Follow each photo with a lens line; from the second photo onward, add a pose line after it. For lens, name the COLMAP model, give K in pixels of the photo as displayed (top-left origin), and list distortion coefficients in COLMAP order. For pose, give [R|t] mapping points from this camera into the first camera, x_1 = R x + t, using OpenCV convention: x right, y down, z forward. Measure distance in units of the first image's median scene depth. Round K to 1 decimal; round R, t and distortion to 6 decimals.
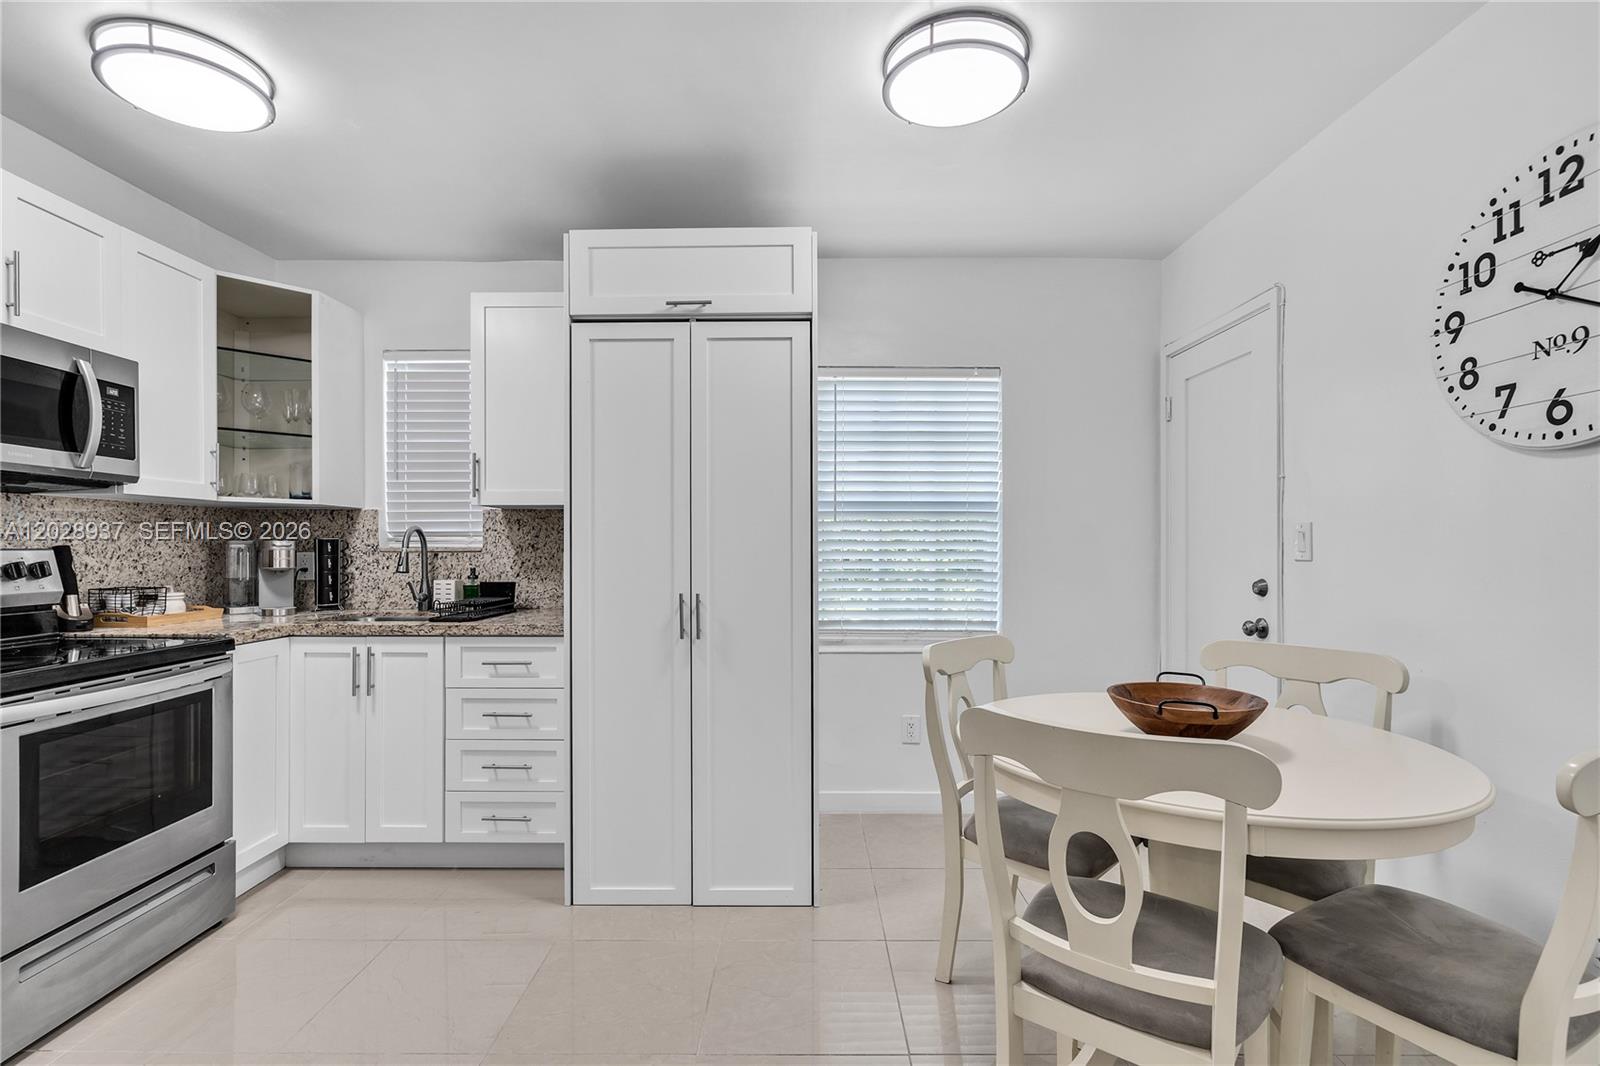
lens RADIAL K [[729.5, 0, 801.0], [0, 729.5, 546.6], [0, 0, 1]] dist [-0.002243, 0.000927]
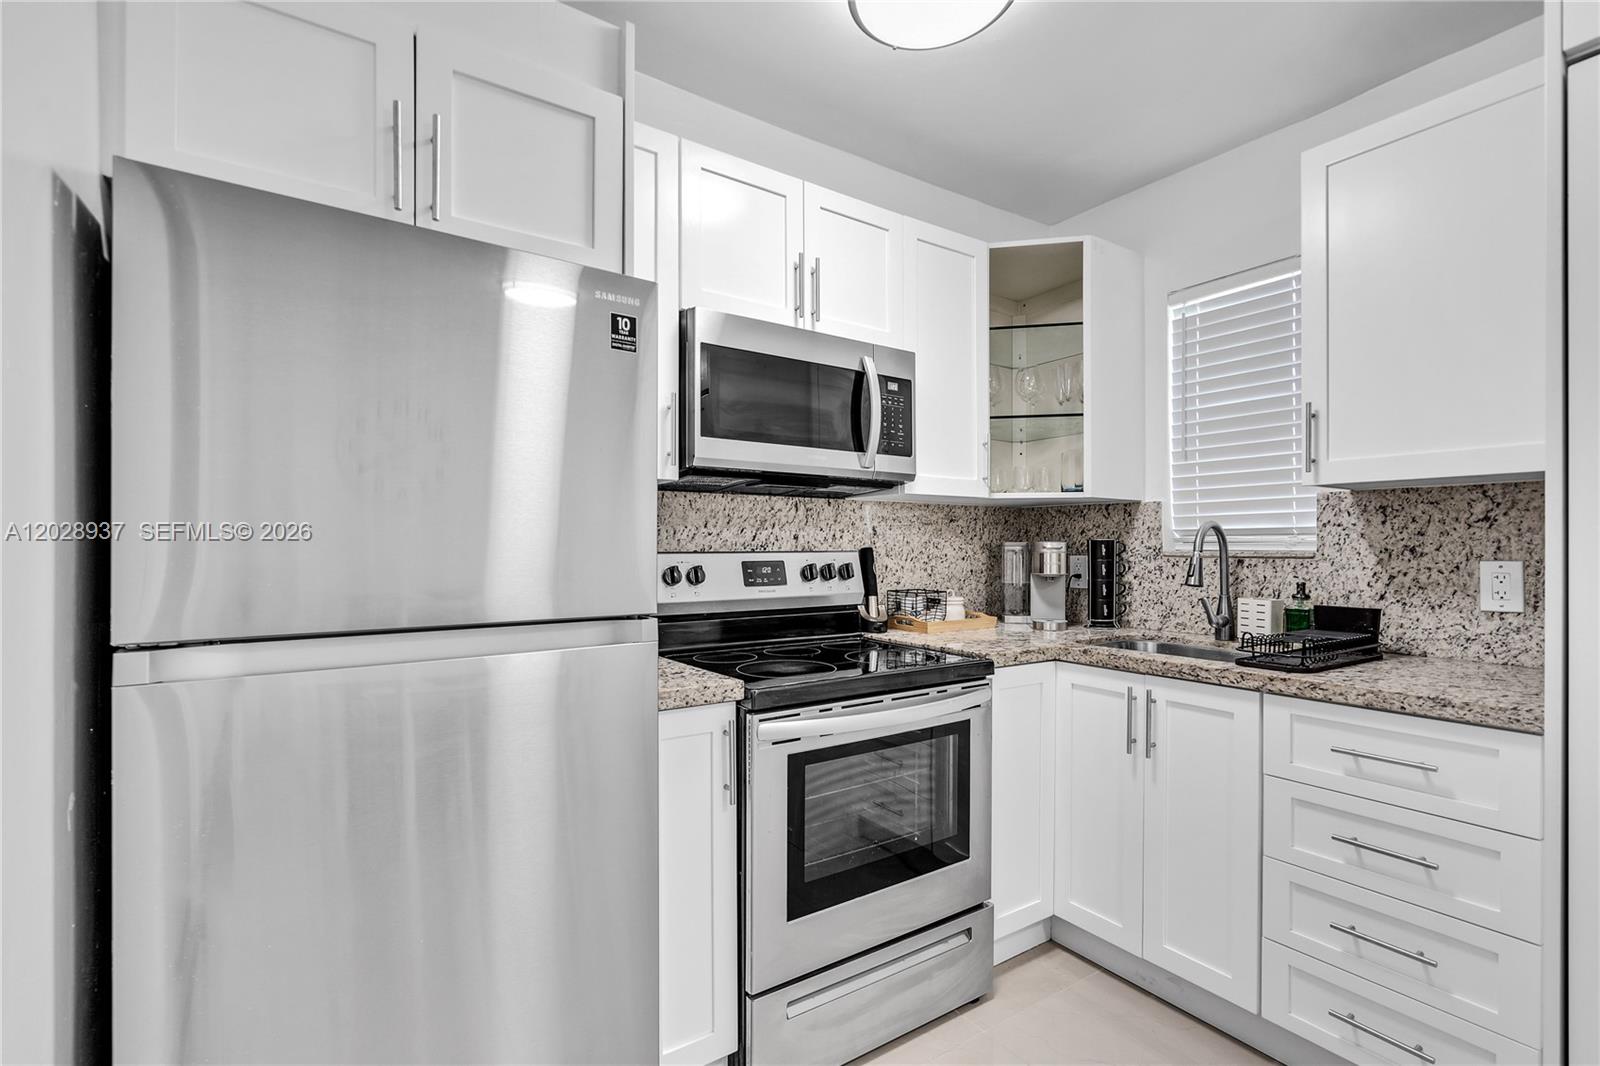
lens RADIAL K [[729.5, 0, 801.0], [0, 729.5, 546.6], [0, 0, 1]] dist [-0.002243, 0.000927]
pose [[0.553190, 0.001550, -0.833054, -0.169649], [-0.002362, 0.999997, 0.000292, -0.002584], [0.833052, 0.001806, 0.553192, 0.292447]]
